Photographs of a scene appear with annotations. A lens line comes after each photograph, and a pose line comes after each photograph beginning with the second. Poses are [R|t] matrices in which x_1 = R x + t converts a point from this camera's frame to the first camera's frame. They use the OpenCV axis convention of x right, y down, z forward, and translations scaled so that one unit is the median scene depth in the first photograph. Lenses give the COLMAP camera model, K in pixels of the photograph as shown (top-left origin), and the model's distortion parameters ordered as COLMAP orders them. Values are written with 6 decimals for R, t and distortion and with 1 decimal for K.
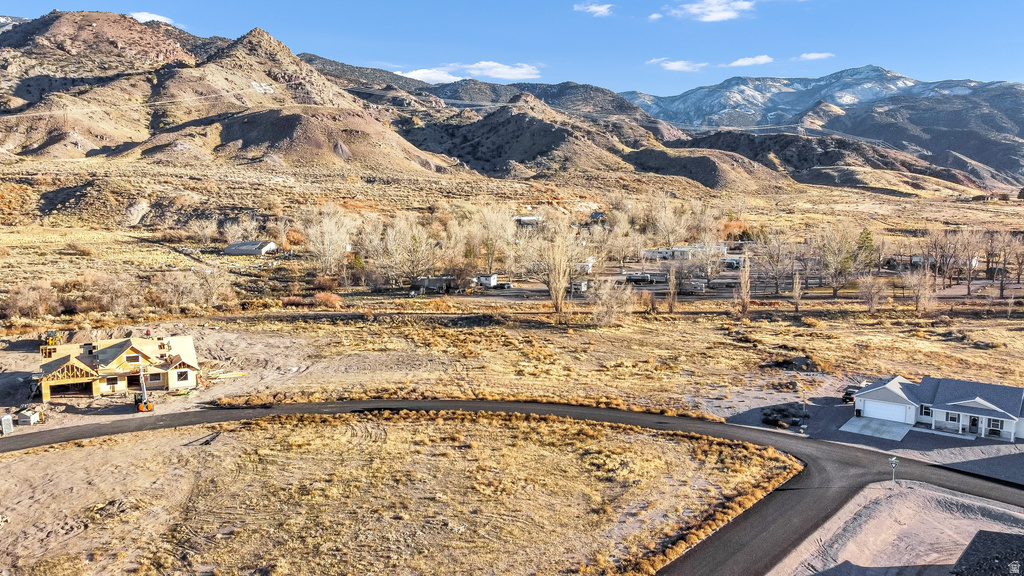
lens RADIAL K [[788.5, 0, 513.5], [0, 788.5, 284.1], [0, 0, 1]] dist [0.004561, -0.005258]
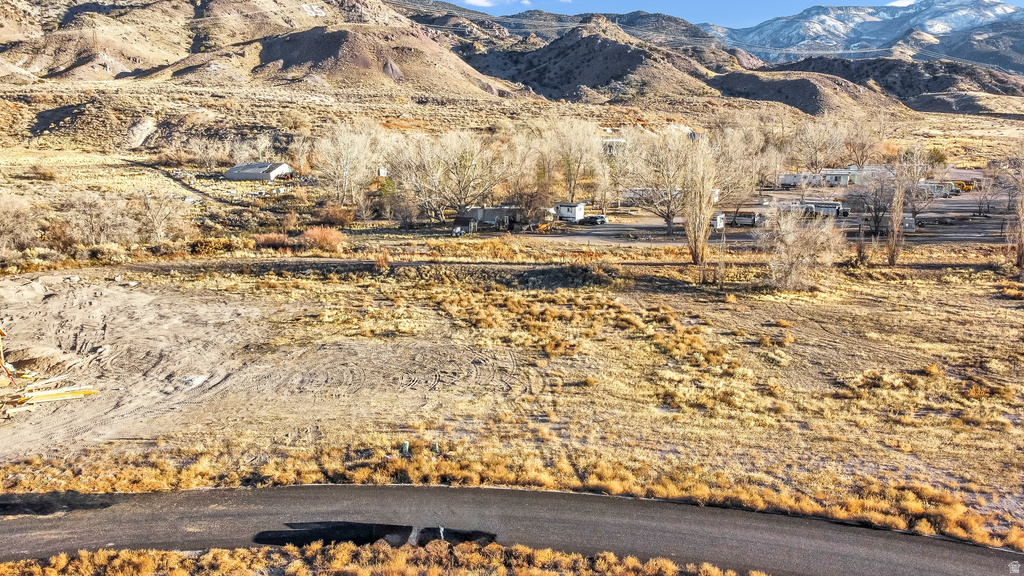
lens RADIAL K [[788.5, 0, 511.3], [0, 788.5, 285.7], [0, 0, 1]] dist [0.004561, -0.005258]
pose [[0.996591, 0.012098, -0.081609, -0.027719], [-0.005786, 0.997004, 0.077138, 0.006435], [0.082297, -0.076403, 0.993675, 0.323908]]
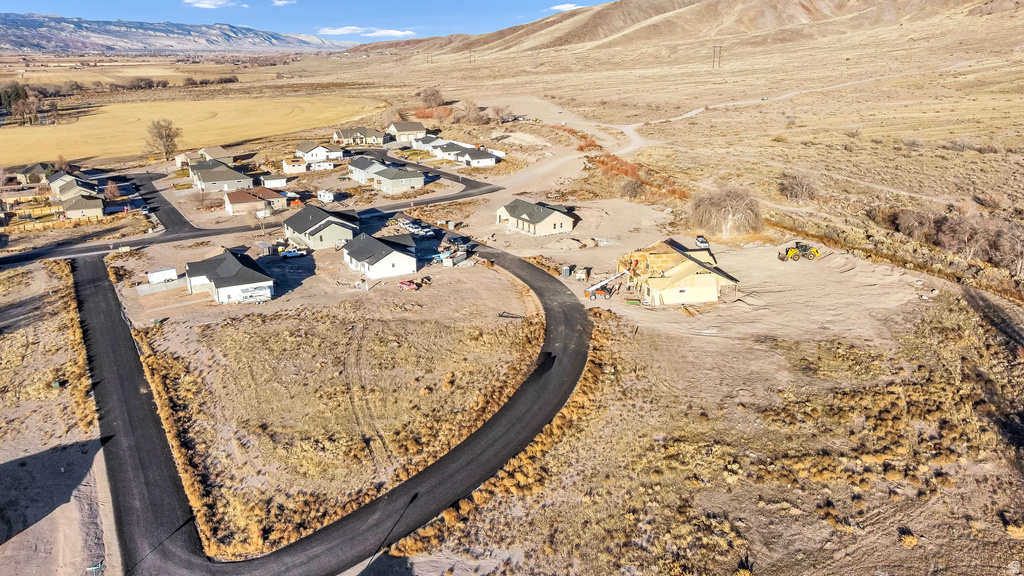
lens RADIAL K [[788.5, 0, 511.7], [0, 788.5, 289.0], [0, 0, 1]] dist [0.004561, -0.005258]
pose [[-0.319042, 0.267205, -0.909293, 0.389330], [-0.108898, 0.942742, 0.315243, -0.133419], [0.941463, 0.199596, -0.271677, 0.607597]]
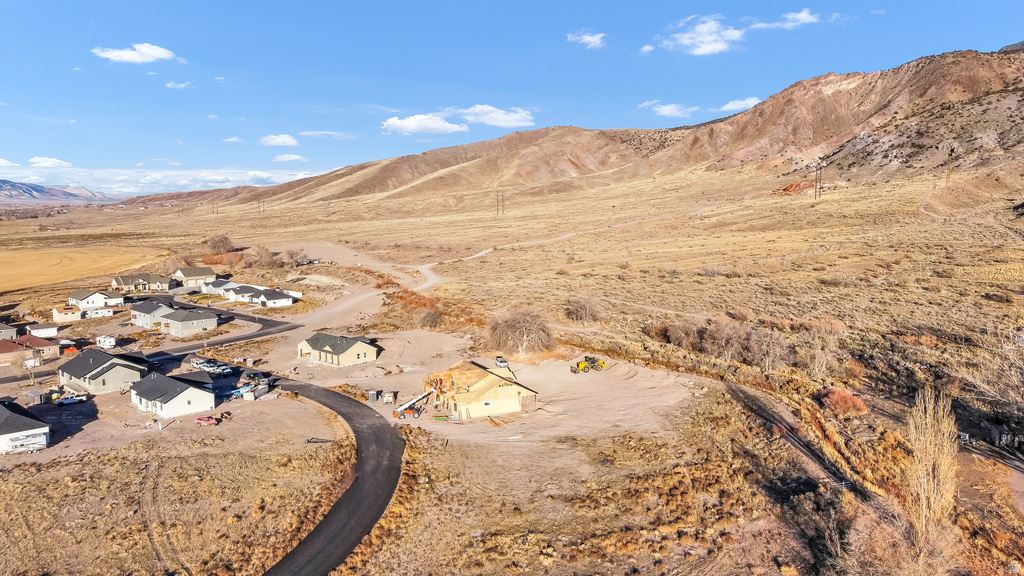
lens RADIAL K [[788.5, 0, 516.9], [0, 788.5, 284.2], [0, 0, 1]] dist [0.004561, -0.005258]
pose [[-0.058648, 0.095987, -0.993653, 0.420580], [-0.108769, 0.988826, 0.101940, -0.117102], [0.992335, 0.114057, -0.047552, 0.609905]]
